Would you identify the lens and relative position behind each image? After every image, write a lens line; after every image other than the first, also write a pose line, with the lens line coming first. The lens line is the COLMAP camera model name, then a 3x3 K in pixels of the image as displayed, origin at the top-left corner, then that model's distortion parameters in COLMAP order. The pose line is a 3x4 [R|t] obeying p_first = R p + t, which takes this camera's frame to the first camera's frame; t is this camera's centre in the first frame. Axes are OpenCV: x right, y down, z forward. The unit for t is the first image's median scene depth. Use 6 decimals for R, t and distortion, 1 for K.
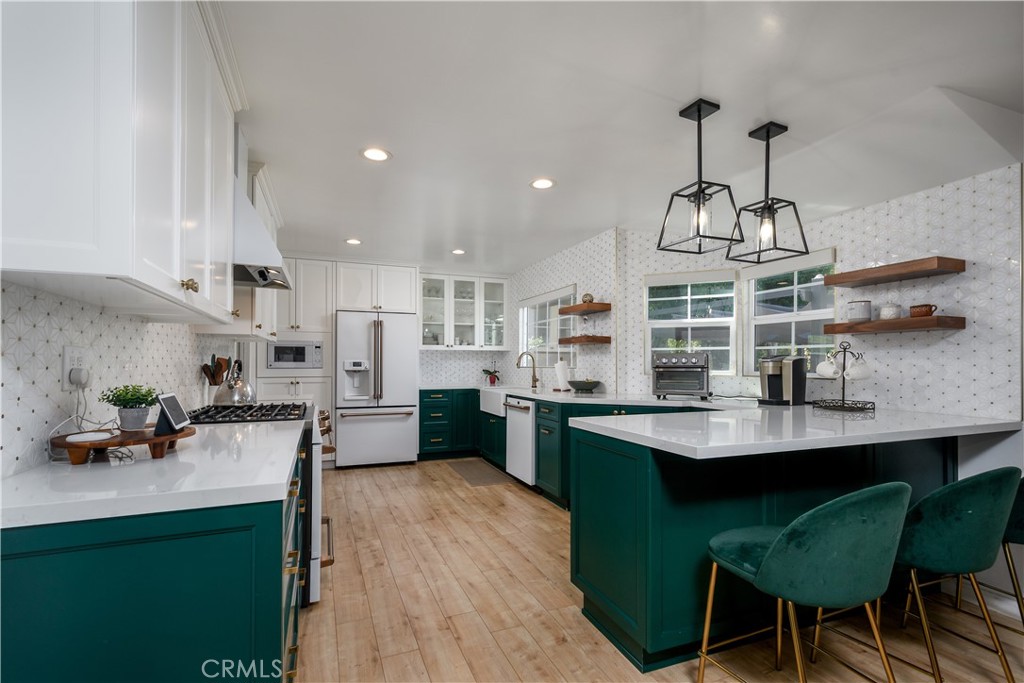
lens RADIAL K [[455.2, 0, 504.1], [0, 455.2, 366.3], [0, 0, 1]] dist [0.002865, 0.000200]
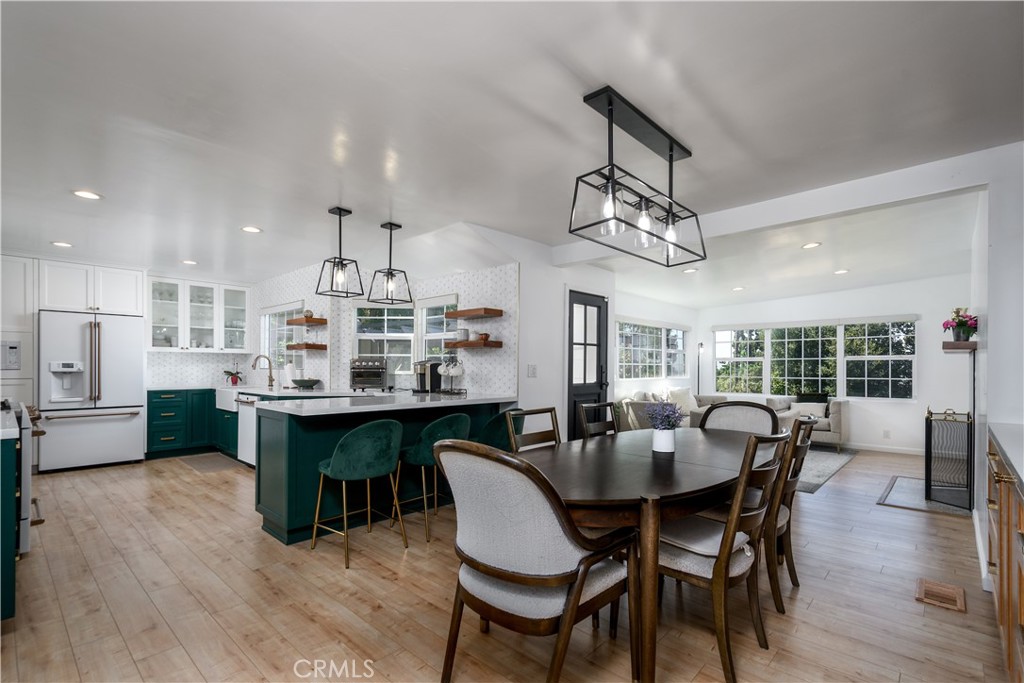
lens RADIAL K [[468.0, 0, 505.7], [0, 468.0, 370.3], [0, 0, 1]] dist [0.008344, 0.000214]
pose [[0.905715, -0.000774, 0.423886, 0.116760], [-0.001114, 0.999991, 0.004204, 0.000546], [-0.423885, -0.004280, 0.905706, -0.368700]]
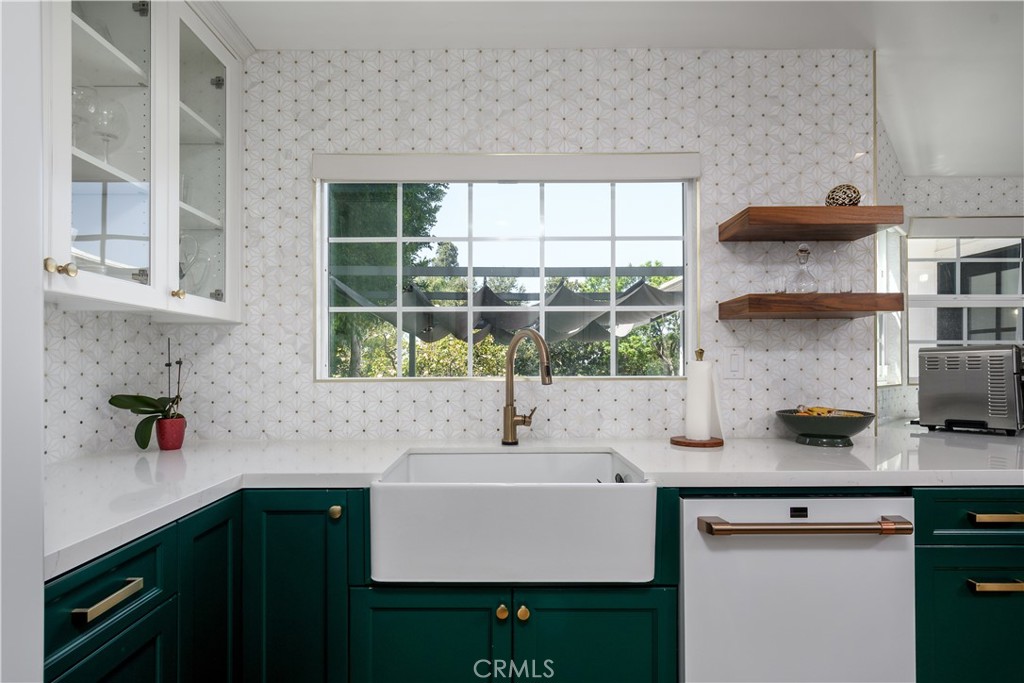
lens RADIAL K [[533.8, 0, 508.7], [0, 533.8, 371.4], [0, 0, 1]] dist [0.002197, -0.000437]
pose [[0.372801, -0.010534, 0.927852, -0.312917], [0.010416, 0.999920, 0.007167, -0.007305], [-0.927853, 0.006992, 0.372880, 0.995227]]
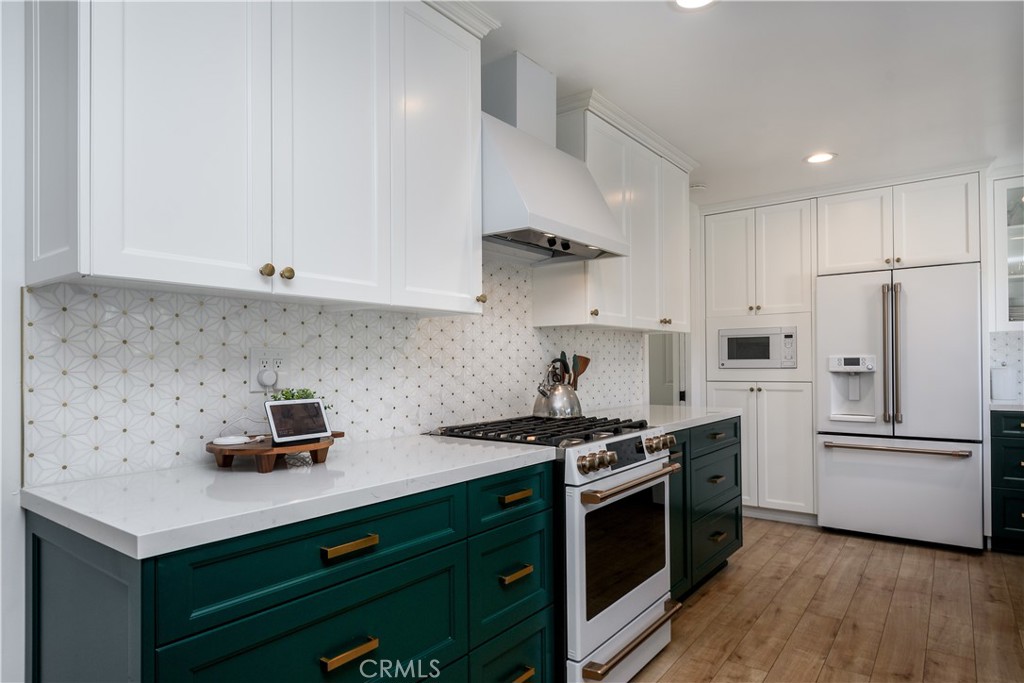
lens RADIAL K [[606.5, 0, 506.5], [0, 606.5, 362.0], [0, 0, 1]] dist [0.003773, 0.000858]
pose [[0.513768, -0.010836, -0.857861, 0.141291], [0.006106, 0.999941, -0.008974, 0.000565], [0.857908, -0.000627, 0.513803, 0.228944]]
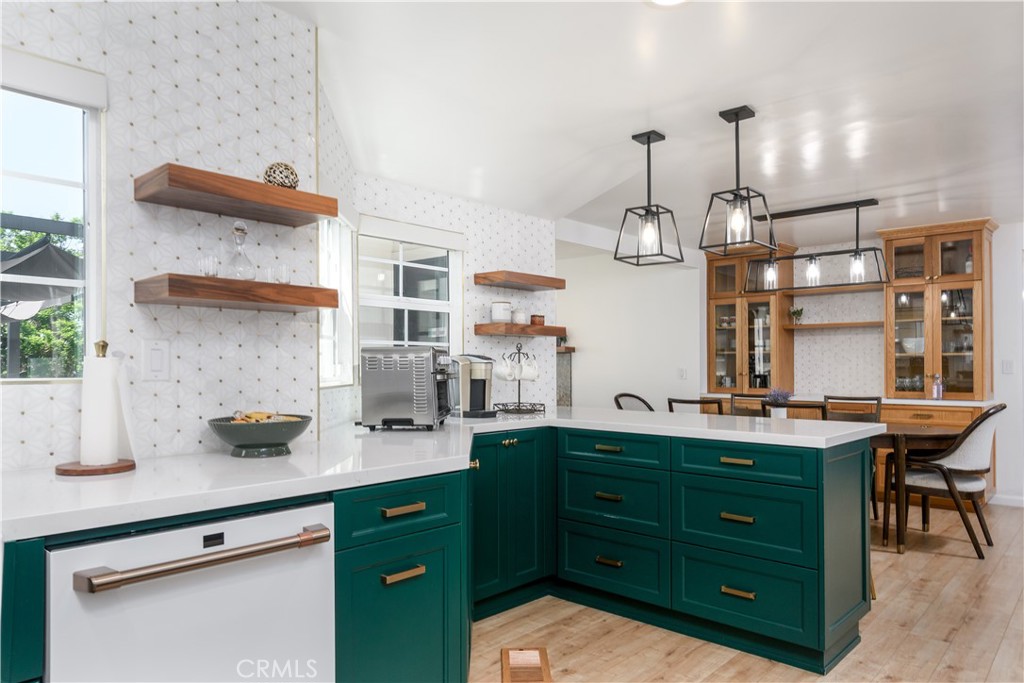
lens RADIAL K [[664.9, 0, 509.0], [0, 664.9, 365.8], [0, 0, 1]] dist [0.004479, 0.000097]
pose [[-0.426215, -0.002305, 0.904619, -0.315624], [0.003581, 0.999985, 0.004235, -0.006735], [-0.904615, 0.005044, -0.426200, 0.963203]]
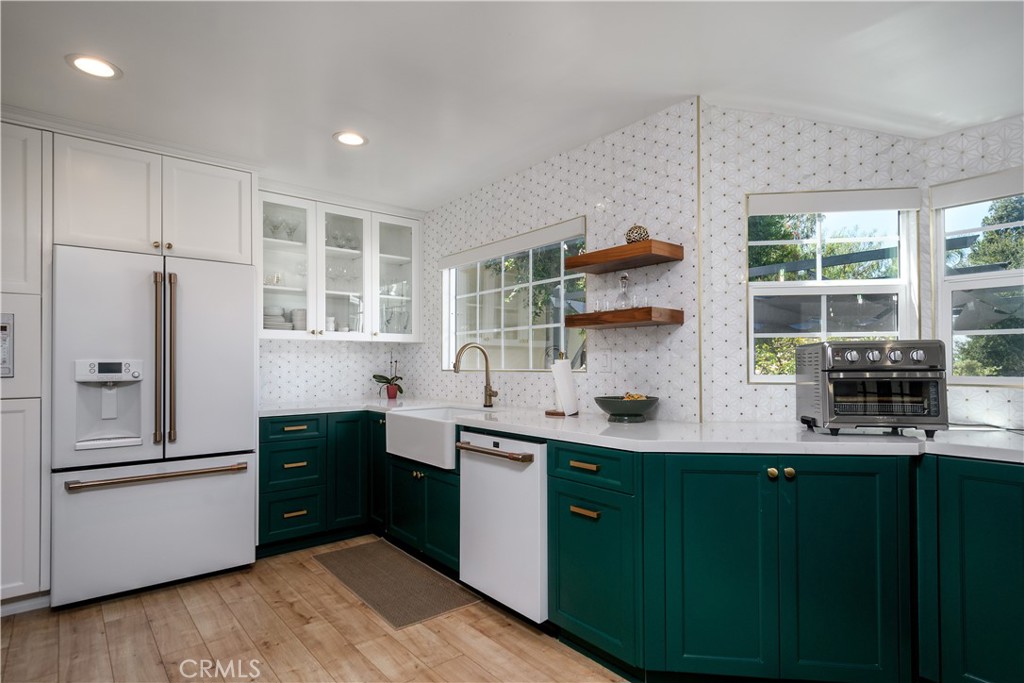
lens RADIAL K [[527.9, 0, 503.5], [0, 527.9, 361.7], [0, 0, 1]] dist [0.012773, -0.000693]
pose [[0.955436, -0.003543, 0.295178, -0.122036], [0.006768, 0.999928, -0.009905, -0.002682], [-0.295122, 0.011462, 0.955391, 0.436397]]
